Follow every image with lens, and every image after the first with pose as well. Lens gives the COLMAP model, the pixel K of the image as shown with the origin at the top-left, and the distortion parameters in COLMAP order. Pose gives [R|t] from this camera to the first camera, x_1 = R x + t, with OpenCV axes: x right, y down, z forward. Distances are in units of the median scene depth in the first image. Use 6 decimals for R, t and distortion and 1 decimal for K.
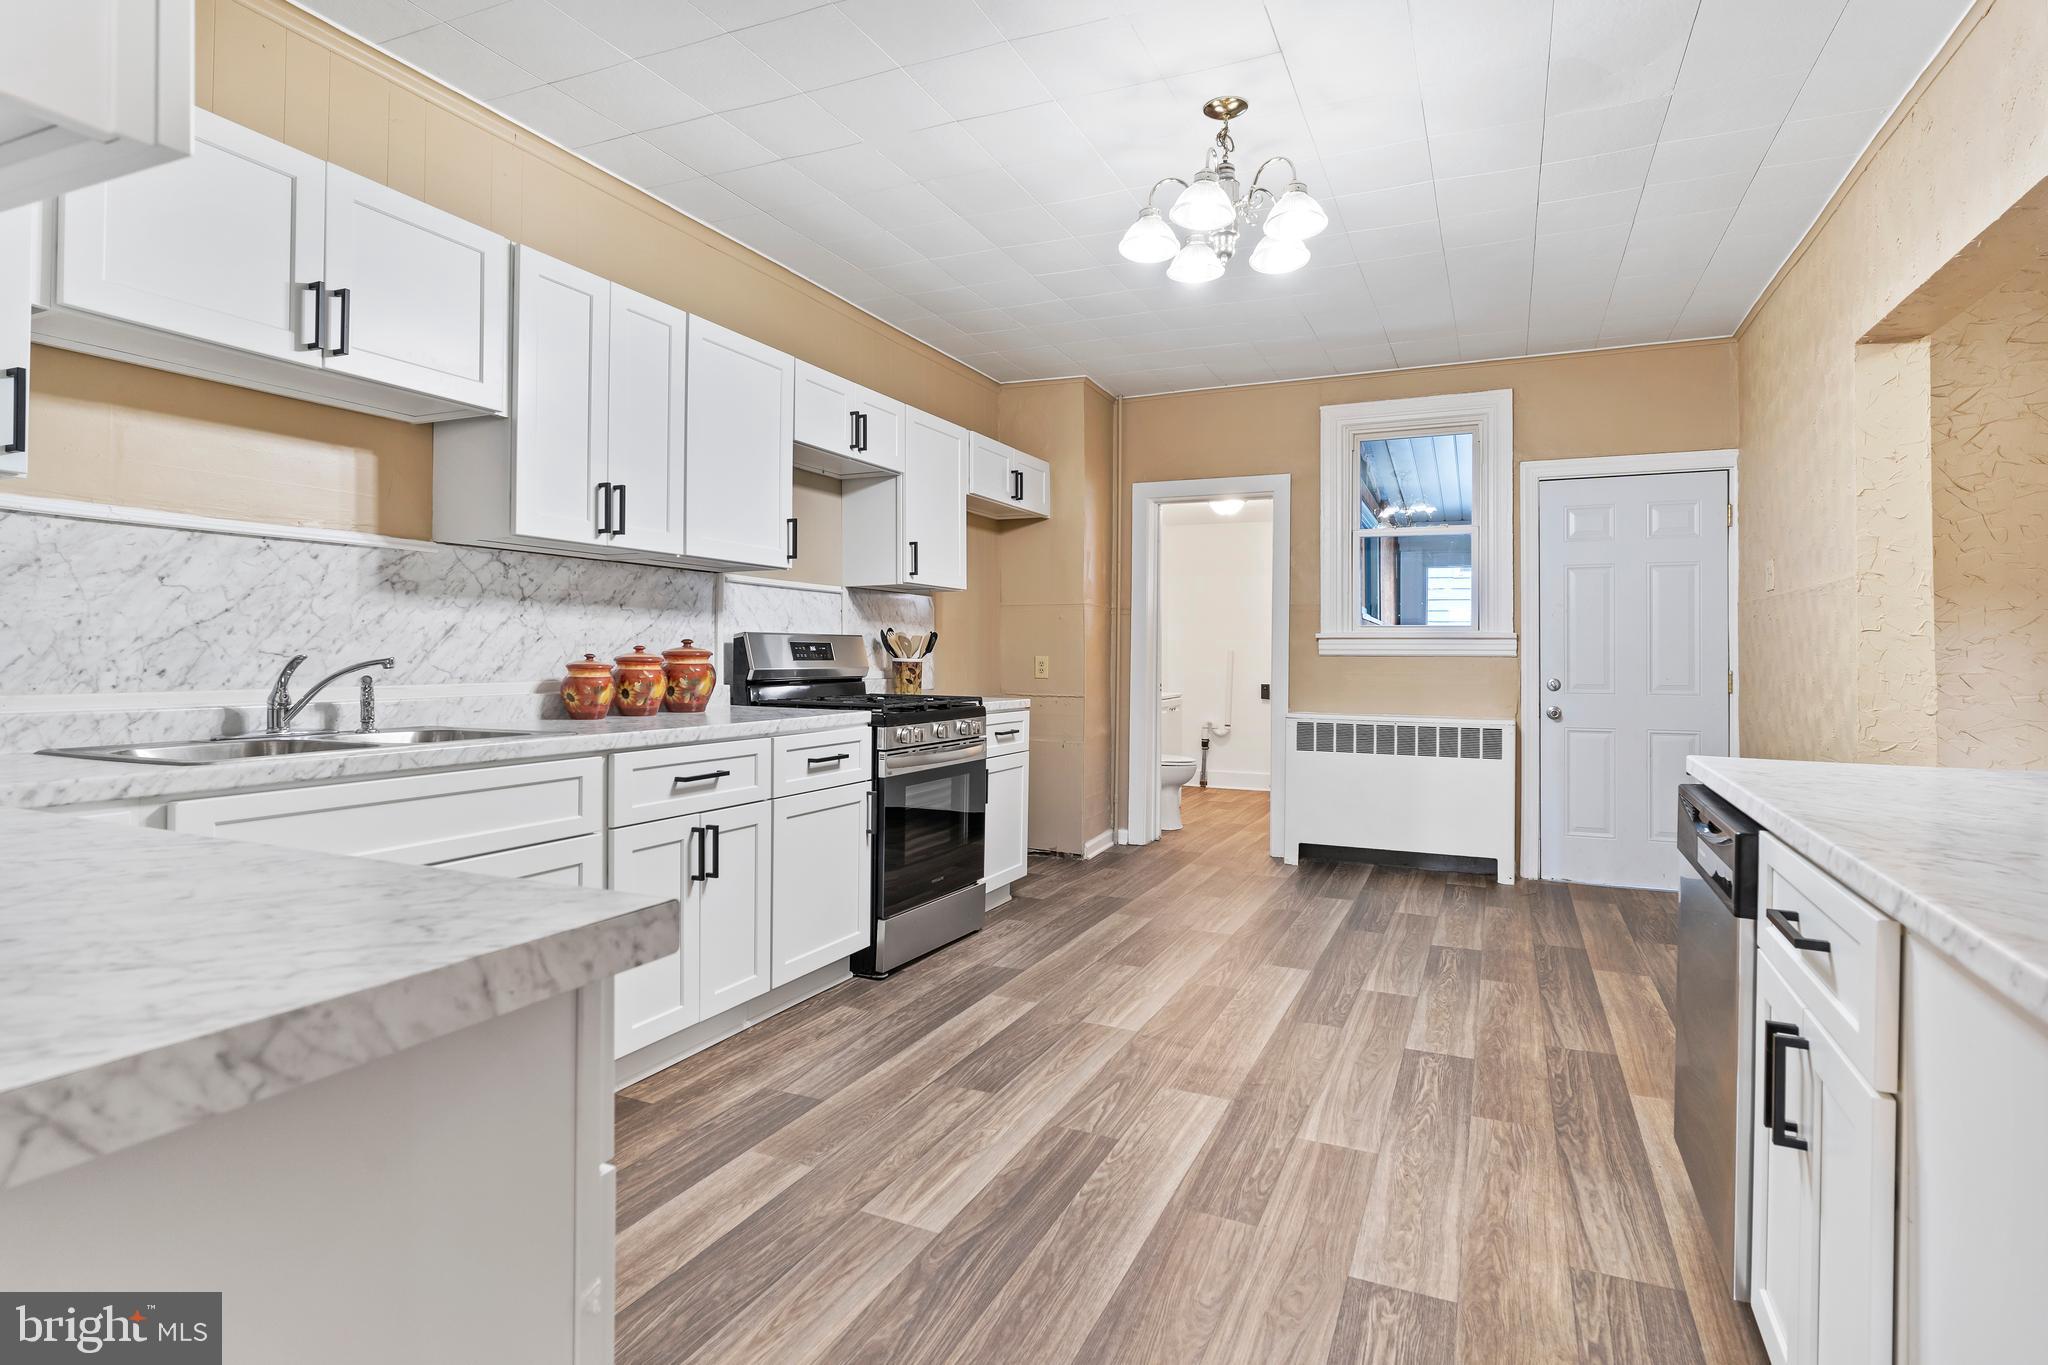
lens RADIAL K [[1064.4, 0, 1017.0], [0, 1064.4, 650.4], [0, 0, 1]] dist [-0.002938, -0.000294]
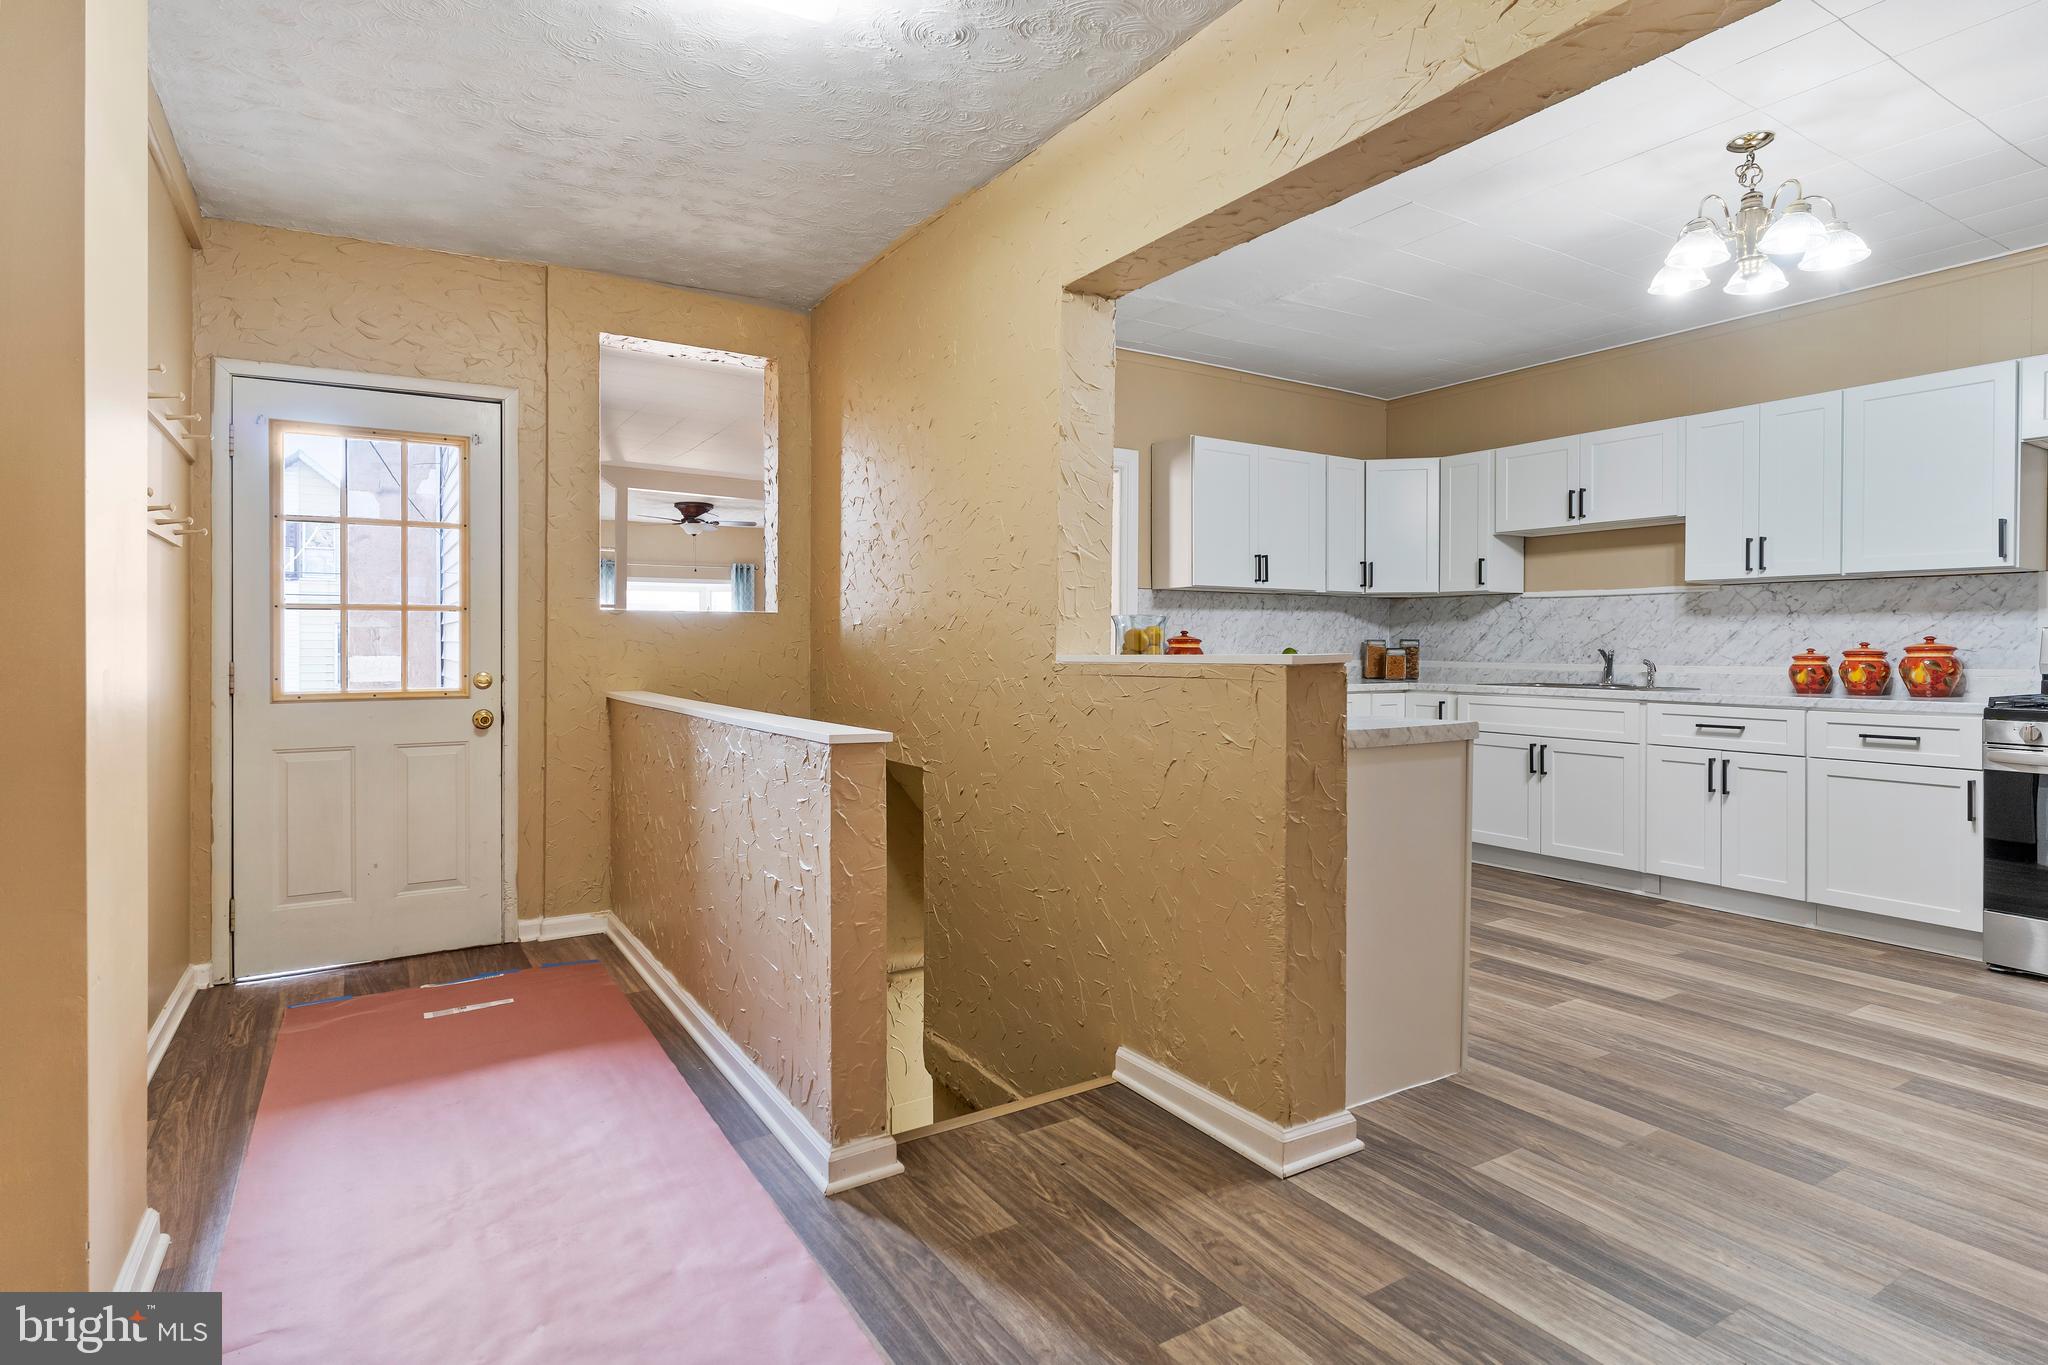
lens RADIAL K [[1050.9, 0, 1016.6], [0, 1050.9, 648.7], [0, 0, 1]] dist [-0.001325, 0.001007]
pose [[-0.551558, -0.009758, -0.834079, 1.423352], [-0.007269, 0.999950, -0.006892, 0.021844], [0.834105, 0.002261, -0.551601, 0.912668]]
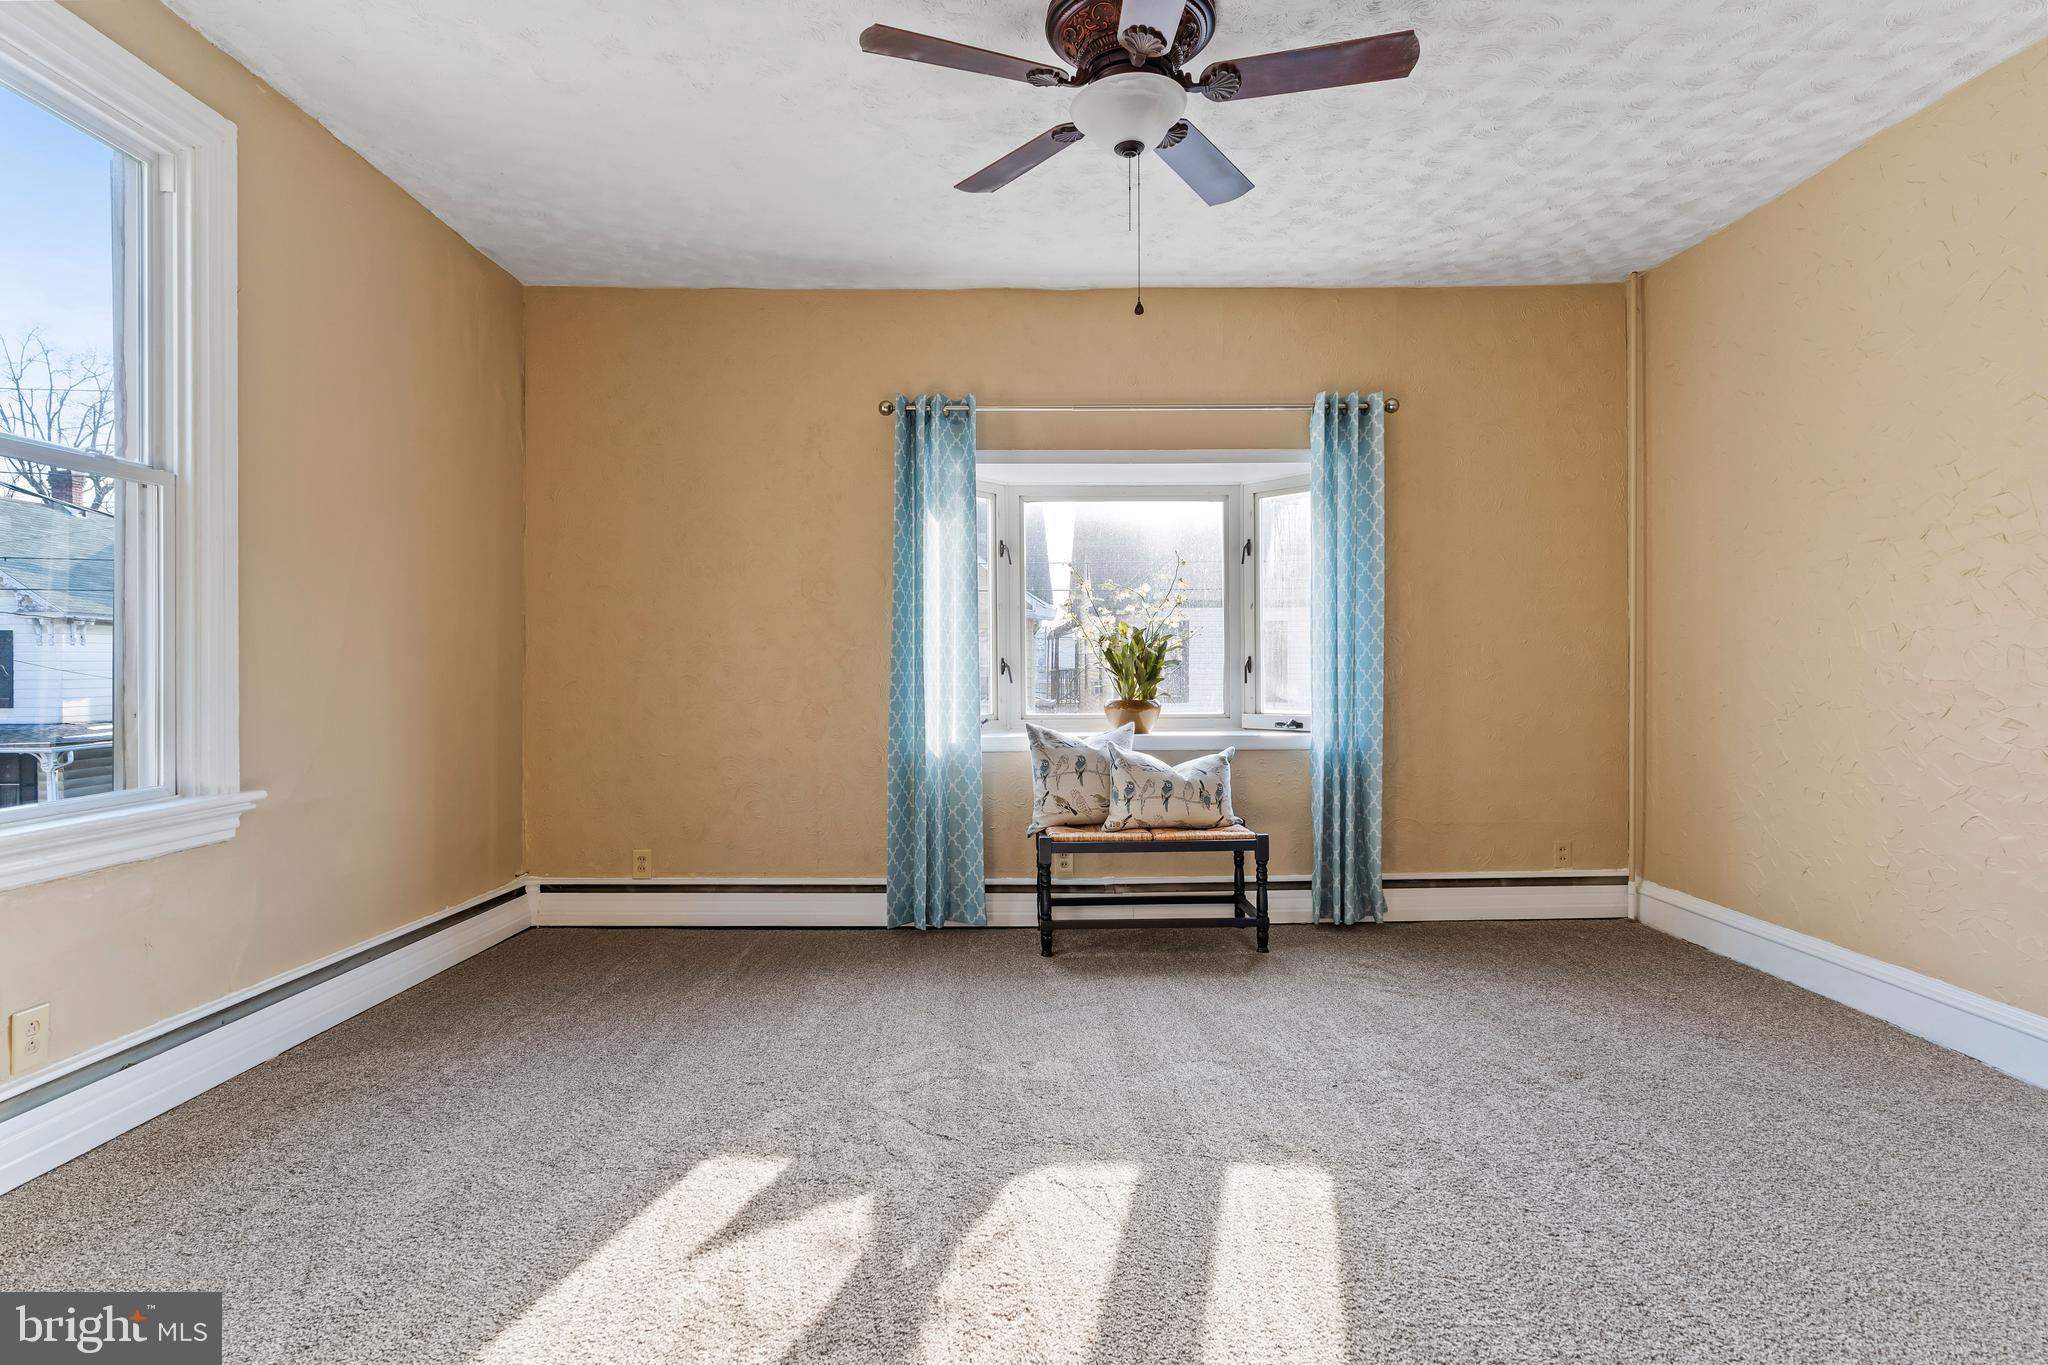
lens RADIAL K [[1059.5, 0, 1024.0], [0, 1059.5, 682.5], [0, 0, 1]] dist [-0.001708, -0.000192]
pose [[-0.906071, -0.002324, -0.423119, -0.614447], [-0.008723, 0.999875, 0.013187, 0.016002], [0.423035, 0.015640, -0.905978, -1.359052]]
